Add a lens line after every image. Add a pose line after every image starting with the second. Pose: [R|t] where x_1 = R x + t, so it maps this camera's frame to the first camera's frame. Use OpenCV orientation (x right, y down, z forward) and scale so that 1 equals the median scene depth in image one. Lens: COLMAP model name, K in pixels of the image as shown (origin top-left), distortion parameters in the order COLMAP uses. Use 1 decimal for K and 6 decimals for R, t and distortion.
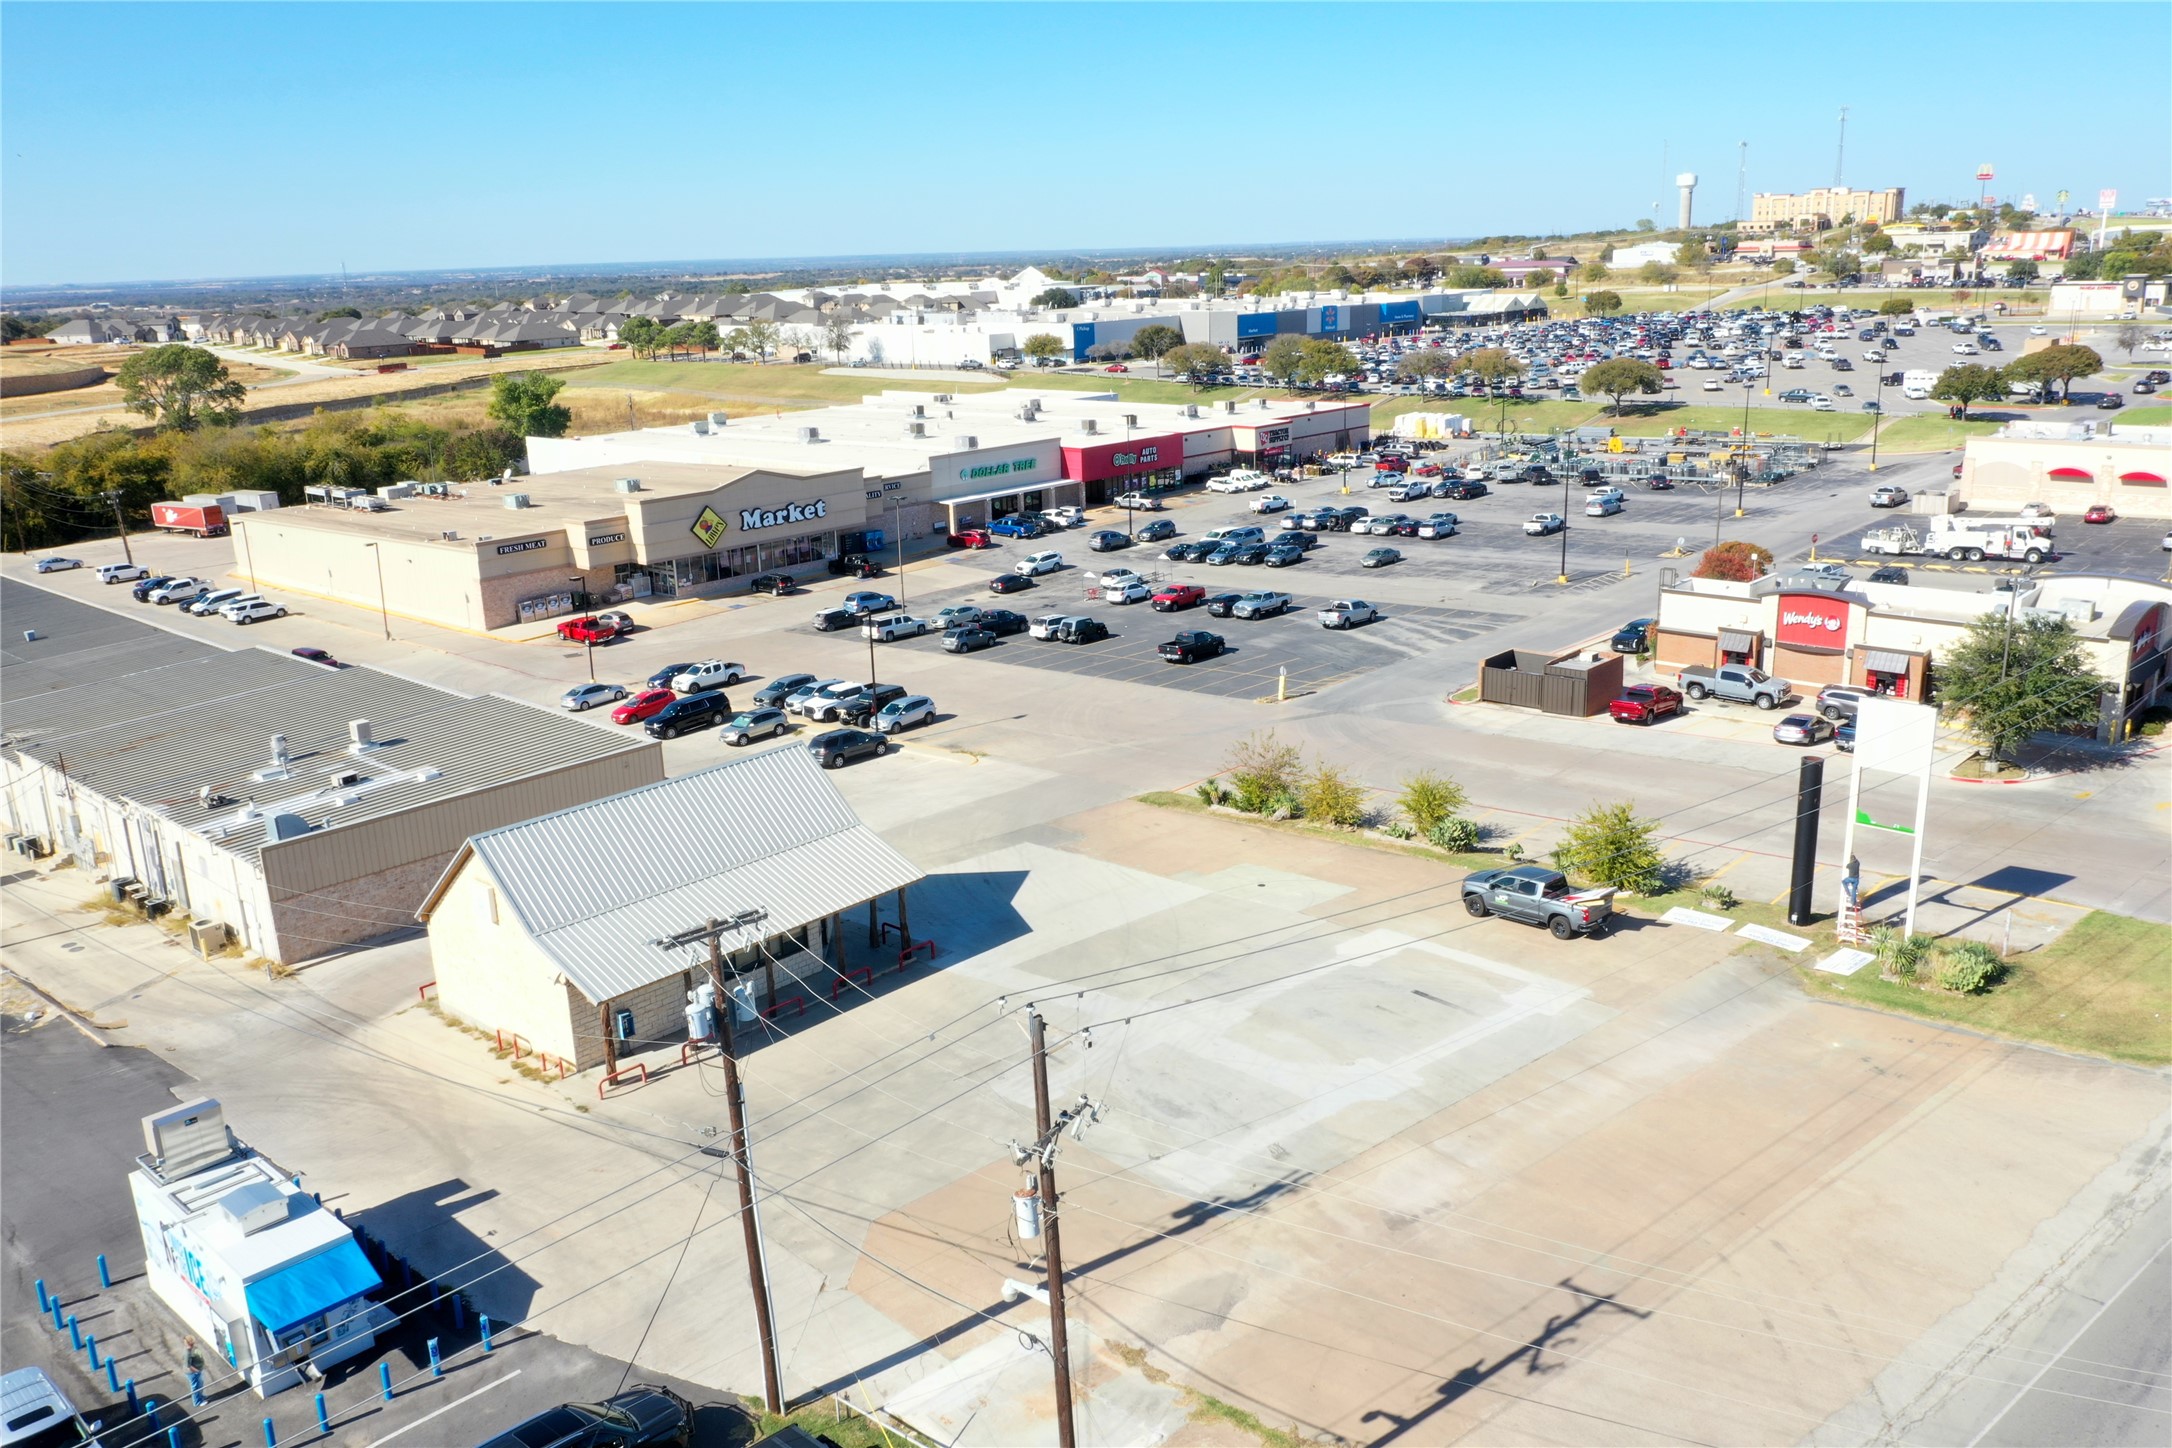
lens RADIAL K [[1702.7, 0, 1086.0], [0, 1702.7, 724.0], [0, 0, 1]] dist [-0.017668, 0.009677]
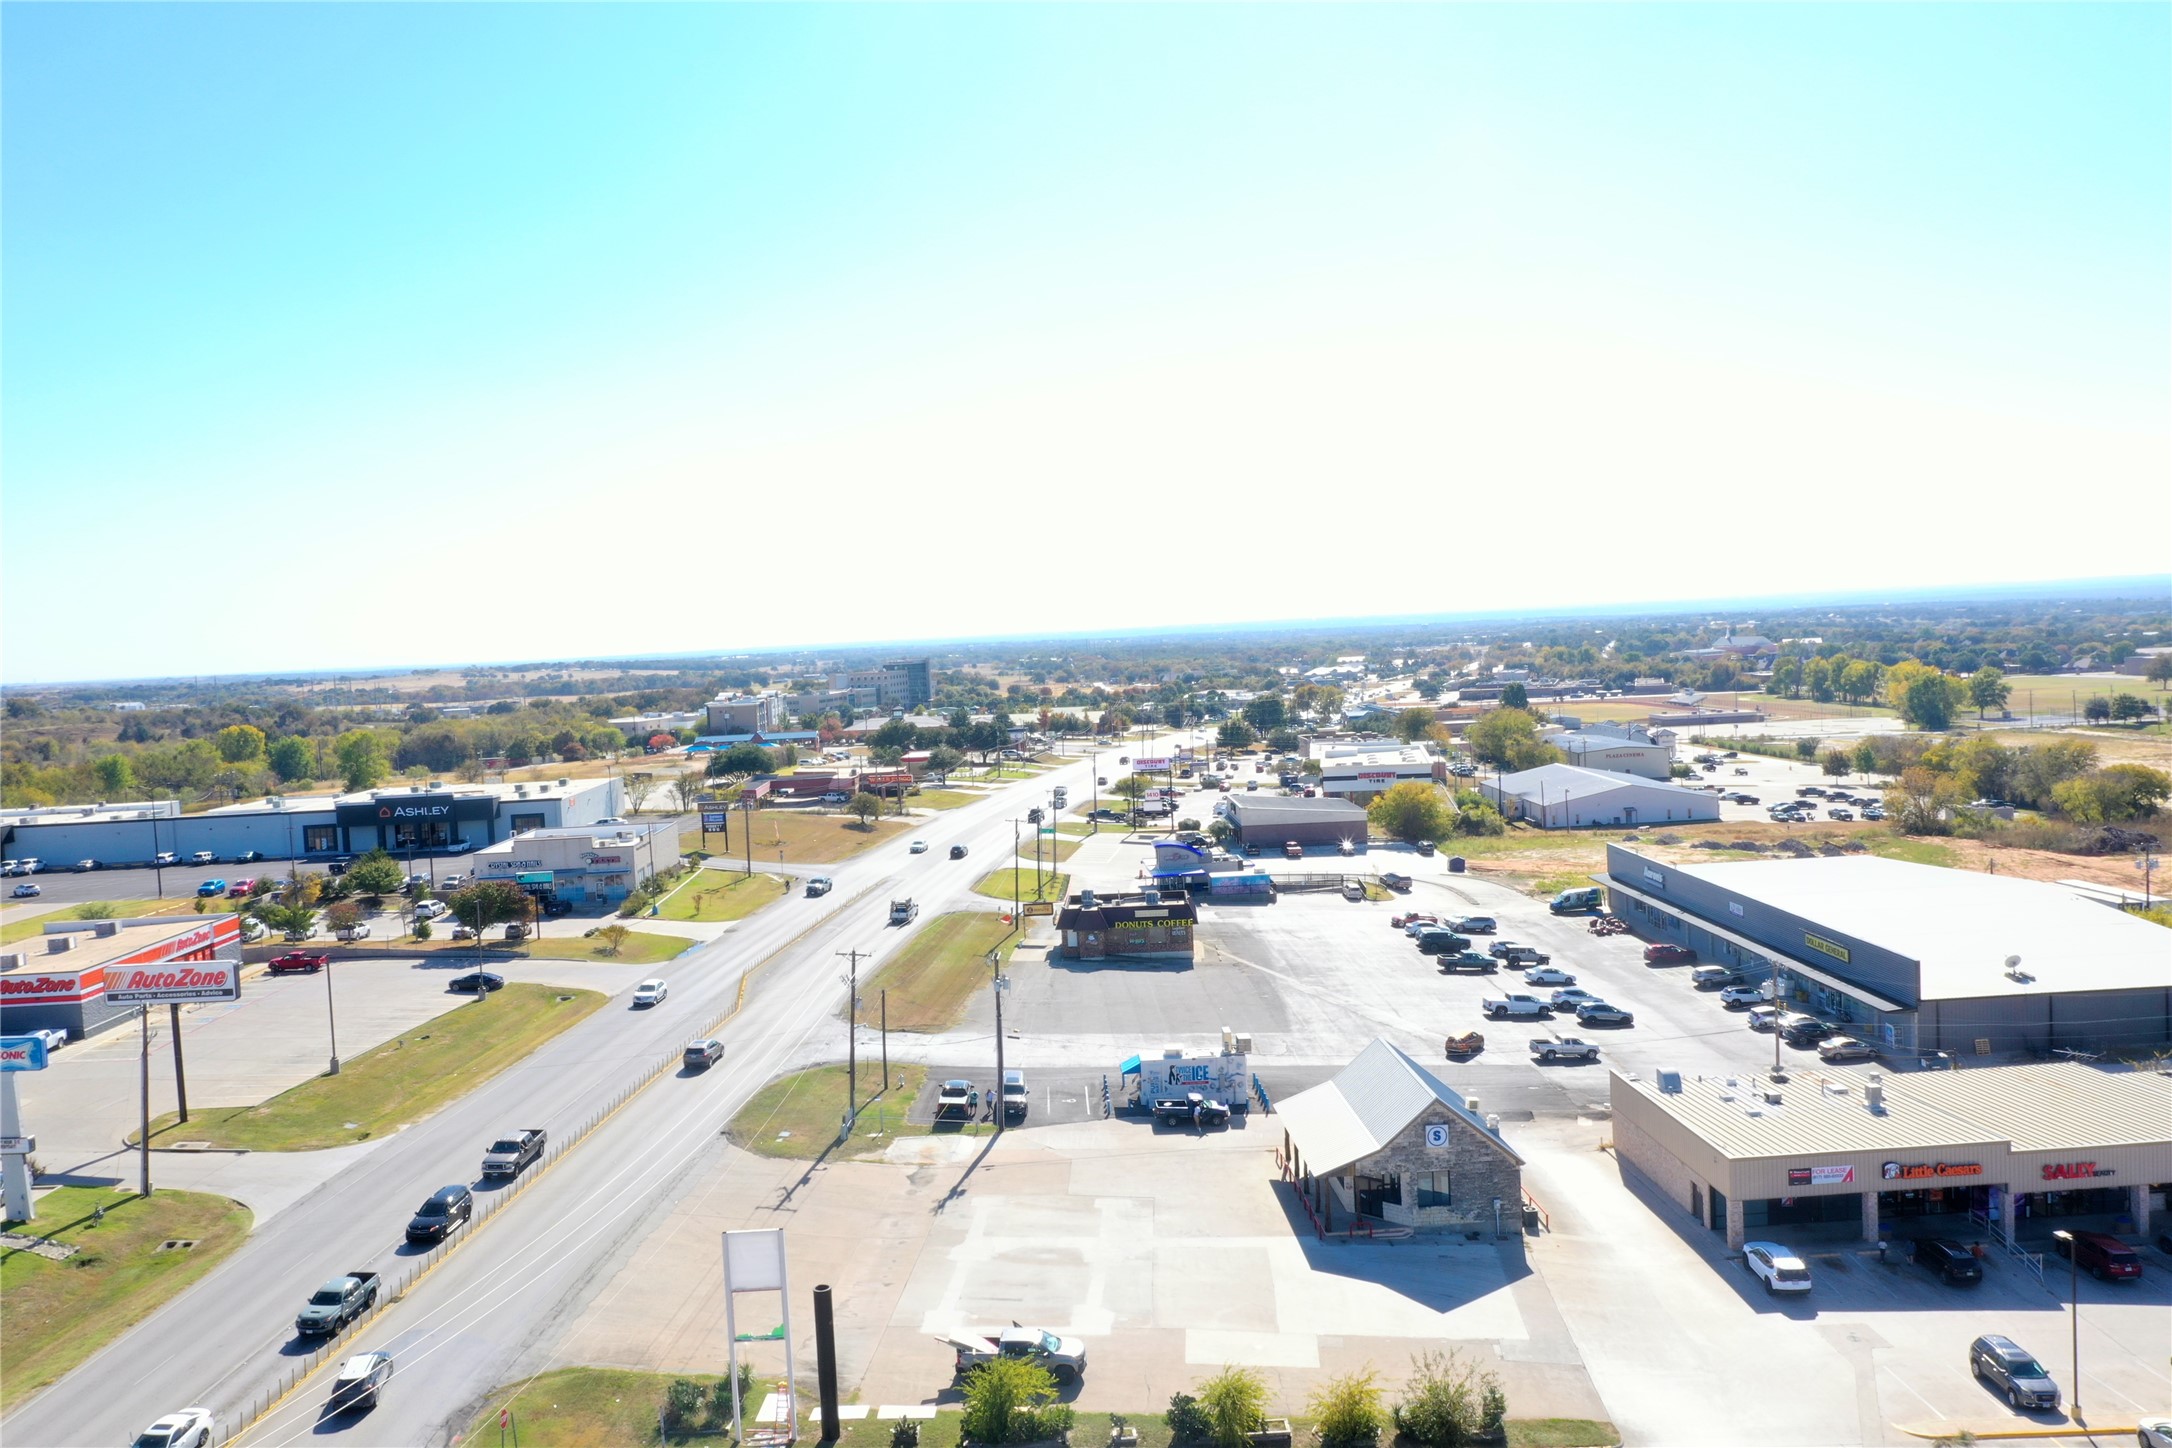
lens RADIAL K [[1717.7, 0, 1086.0], [0, 1717.7, 724.0], [0, 0, 1]] dist [-0.017848, 0.009327]
pose [[-0.705852, 0.107531, -0.700150, 0.443096], [-0.124217, 0.954305, 0.271793, -0.282022], [0.697383, 0.278817, -0.660241, 0.737120]]
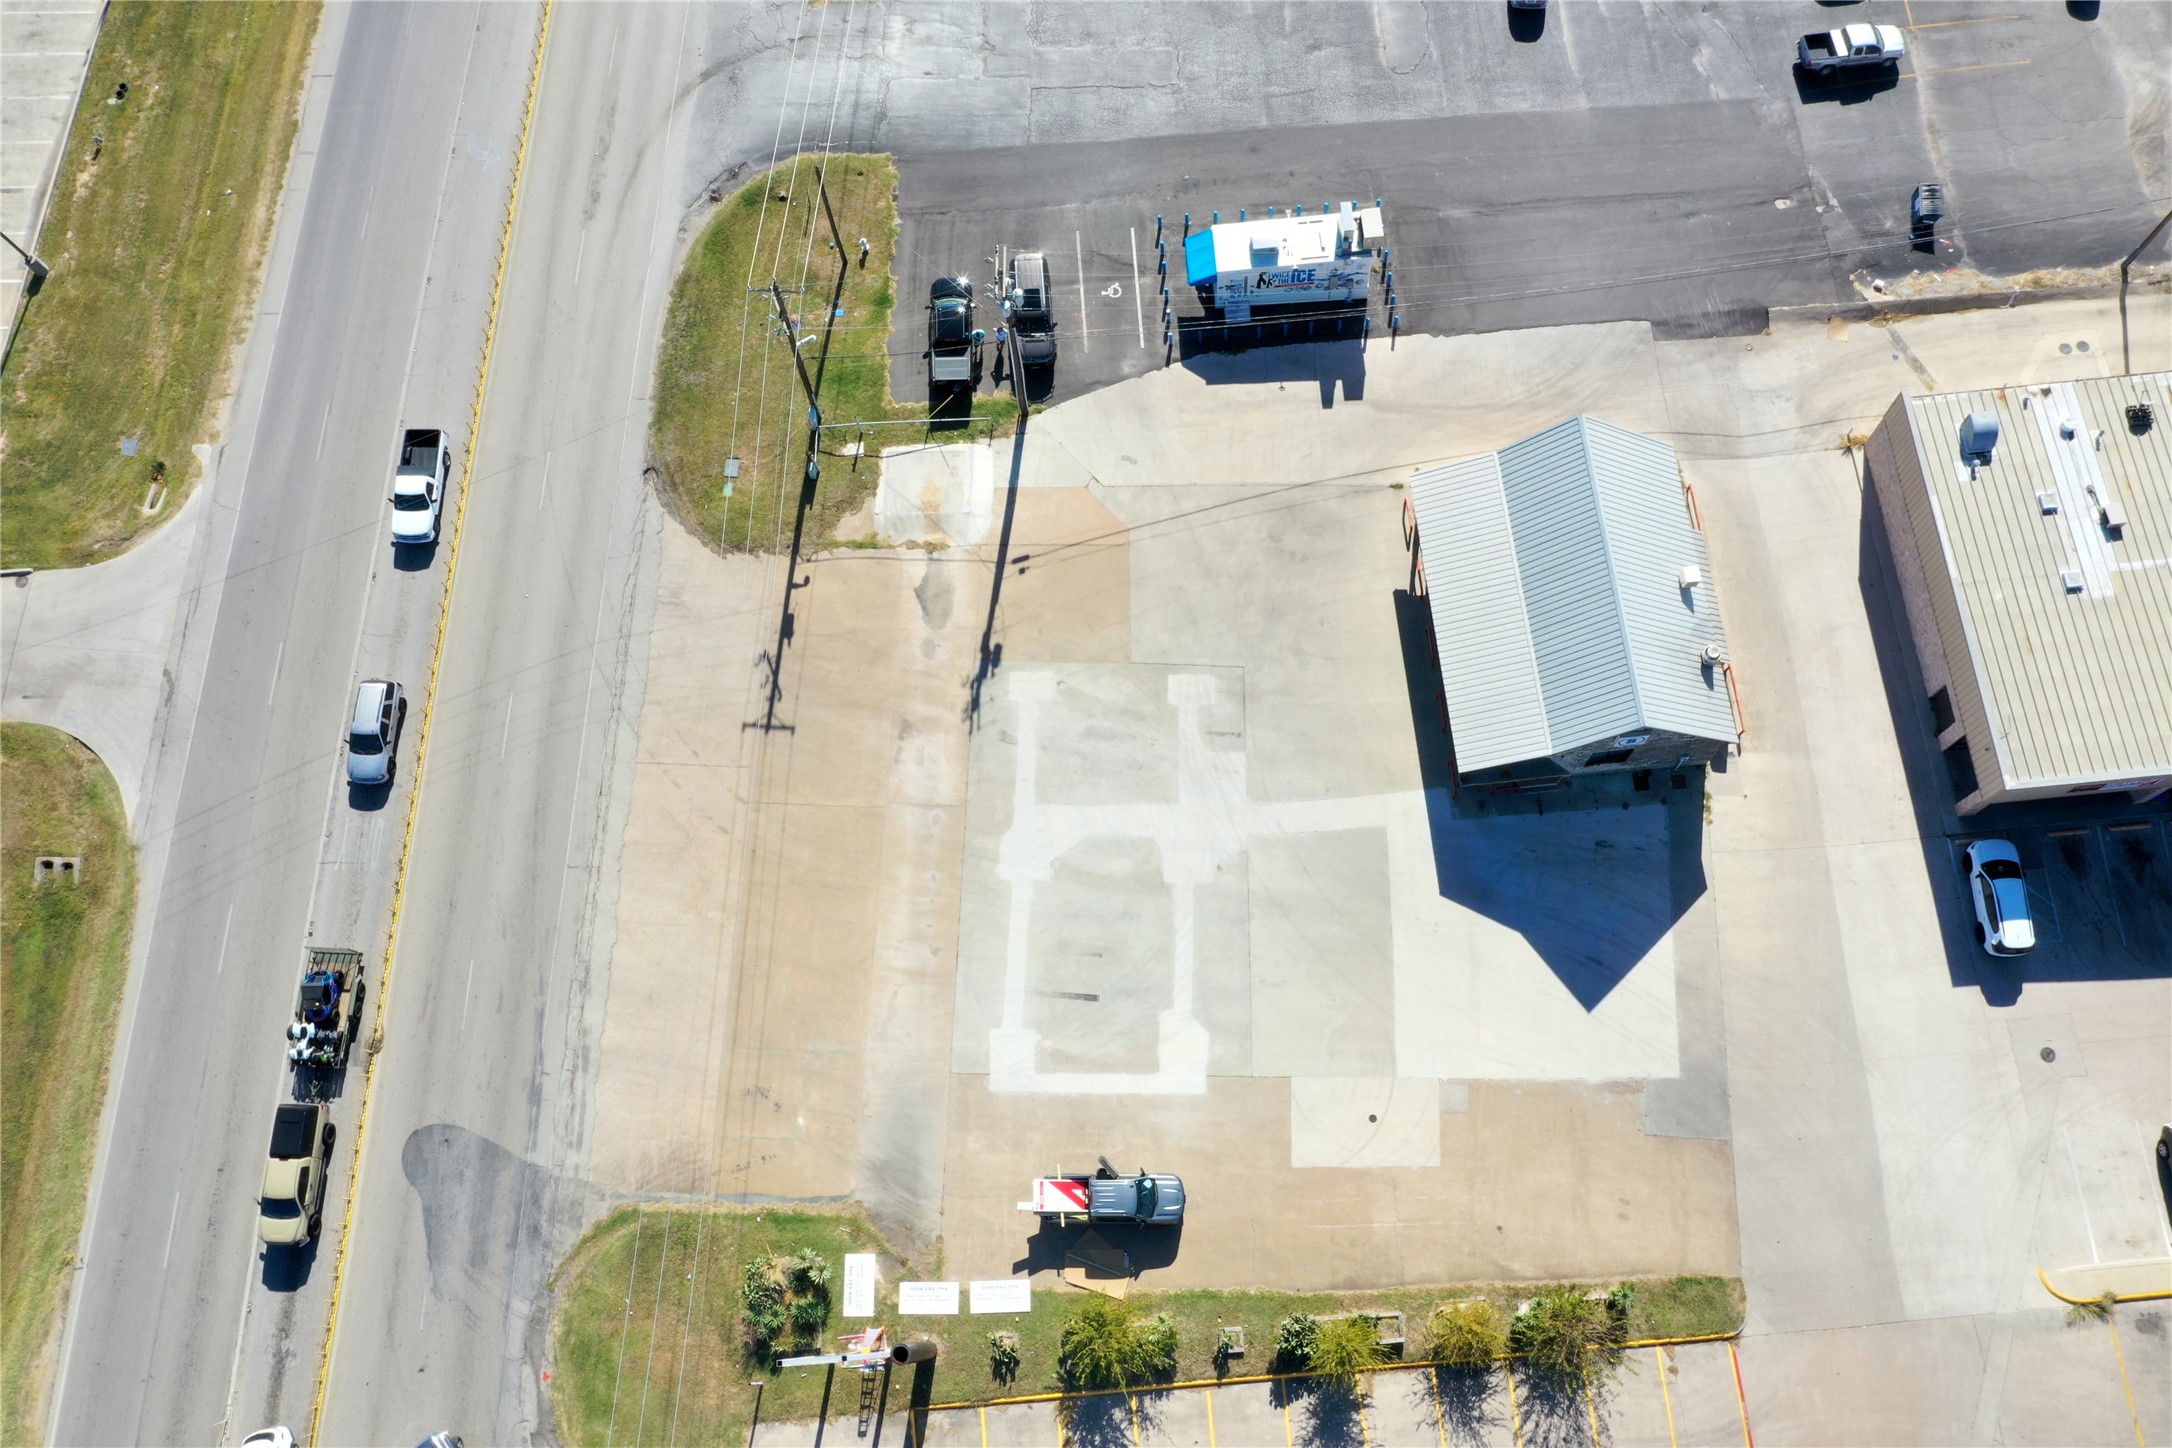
lens RADIAL K [[1741.0, 0, 1086.0], [0, 1741.0, 724.0], [0, 0, 1]] dist [-0.005470, 0.002351]
pose [[-0.677026, 0.719518, -0.154692, 0.099155], [-0.107331, 0.111413, 0.987961, -0.442996], [0.728090, 0.685479, 0.001797, 0.338091]]
